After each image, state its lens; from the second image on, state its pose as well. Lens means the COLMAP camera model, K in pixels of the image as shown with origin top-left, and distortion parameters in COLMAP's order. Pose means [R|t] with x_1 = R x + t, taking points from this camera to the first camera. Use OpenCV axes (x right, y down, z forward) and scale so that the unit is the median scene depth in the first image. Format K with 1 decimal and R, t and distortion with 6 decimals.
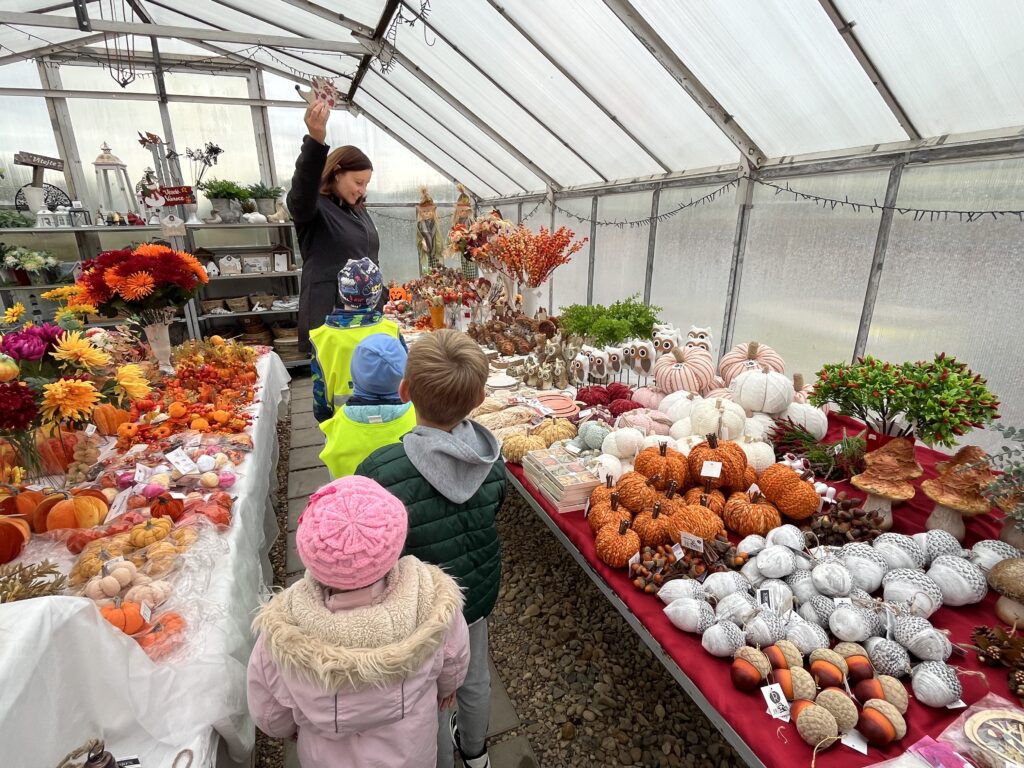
lens RADIAL K [[525.5, 0, 512.0], [0, 525.5, 384.0], [0, 0, 1]] dist [-0.001268, -0.000861]
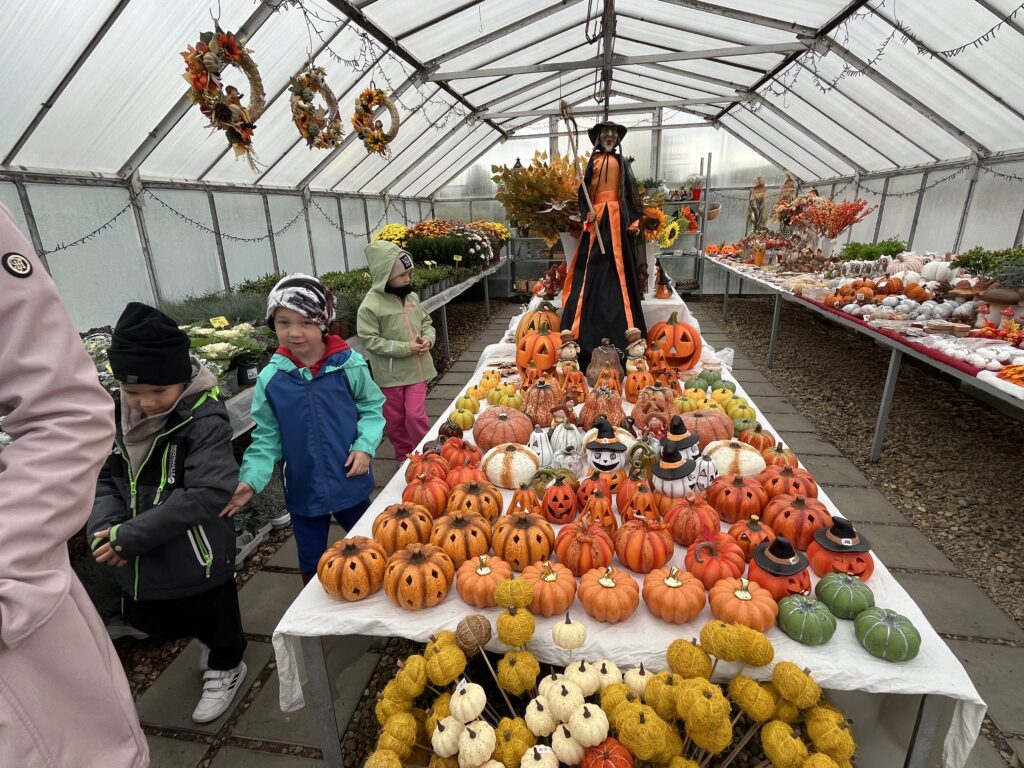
lens RADIAL K [[525.5, 0, 512.0], [0, 525.5, 384.0], [0, 0, 1]] dist [-0.001268, -0.000861]
pose [[0.858152, 0.145415, -0.492371, 0.069083], [-0.134592, 0.989227, 0.057575, 0.336344], [0.495439, 0.016861, 0.868479, -0.974136]]
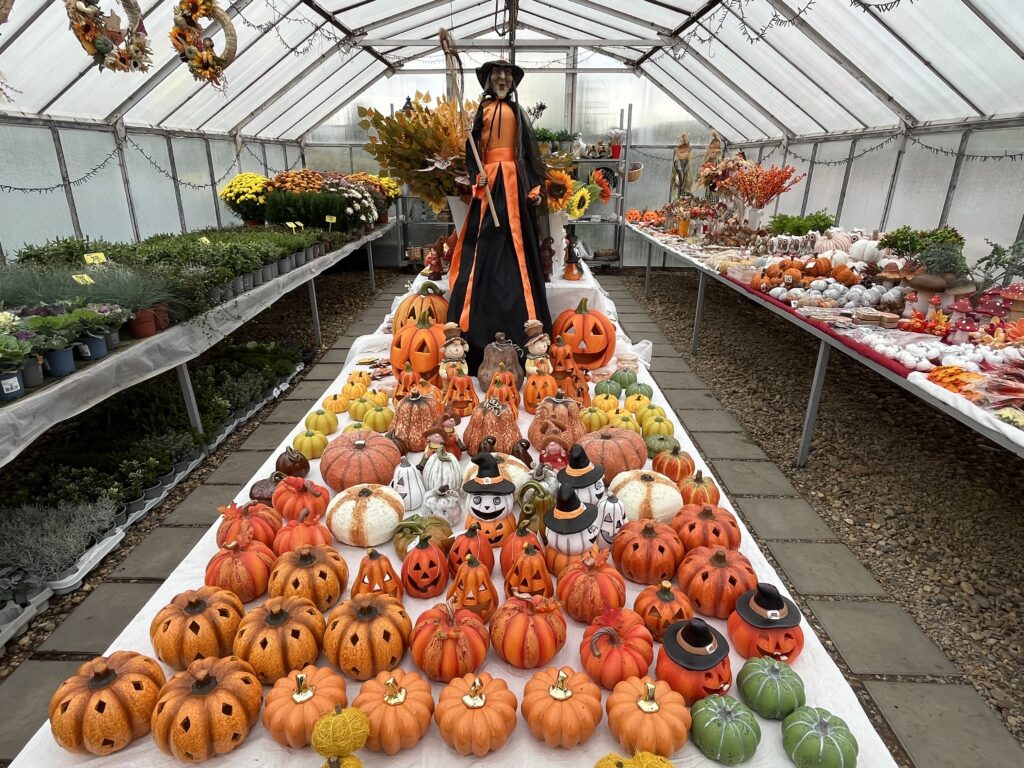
lens RADIAL K [[603.7, 0, 512.0], [0, 603.7, 384.0], [0, 0, 1]] dist [-0.001976, -0.000736]
pose [[0.926940, 0.148105, -0.344743, 0.066619], [-0.131214, 0.988739, 0.071966, 0.299616], [0.351519, -0.021473, 0.935934, -0.898744]]
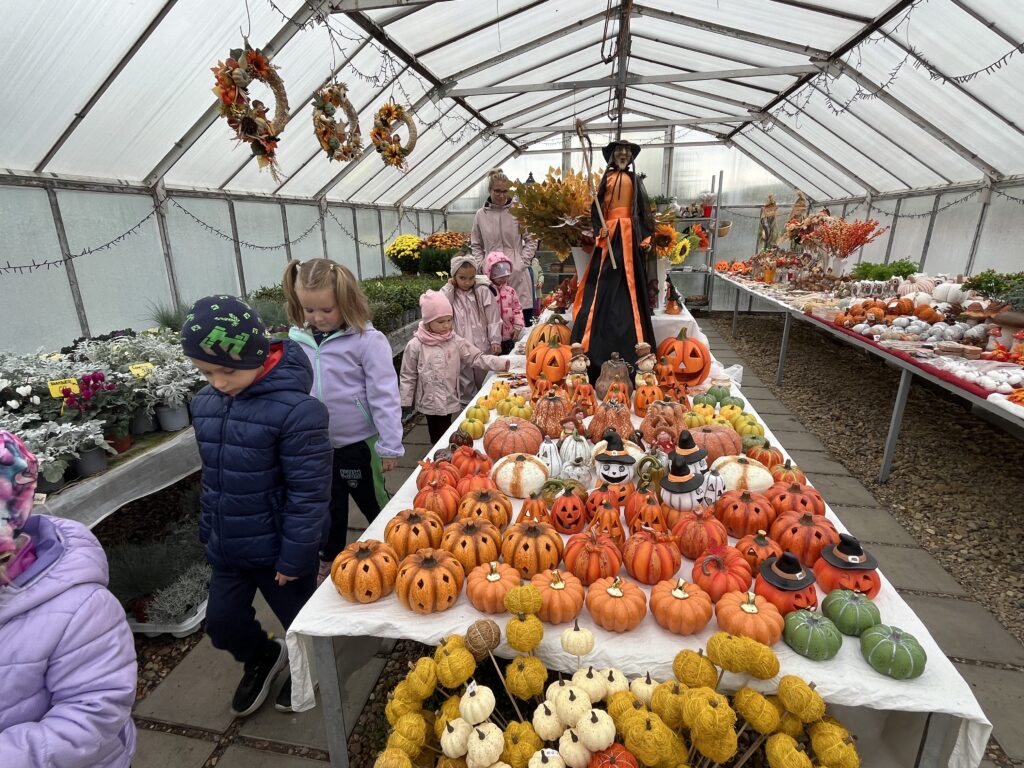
lens RADIAL K [[525.7, 0, 510.0], [0, 525.7, 383.7], [0, 0, 1]] dist [-0.001181, -0.000994]
pose [[0.846467, 0.154991, -0.509384, 0.069611], [-0.158089, 0.986712, 0.037525, 0.337549], [0.508431, 0.048764, 0.859721, -0.986098]]
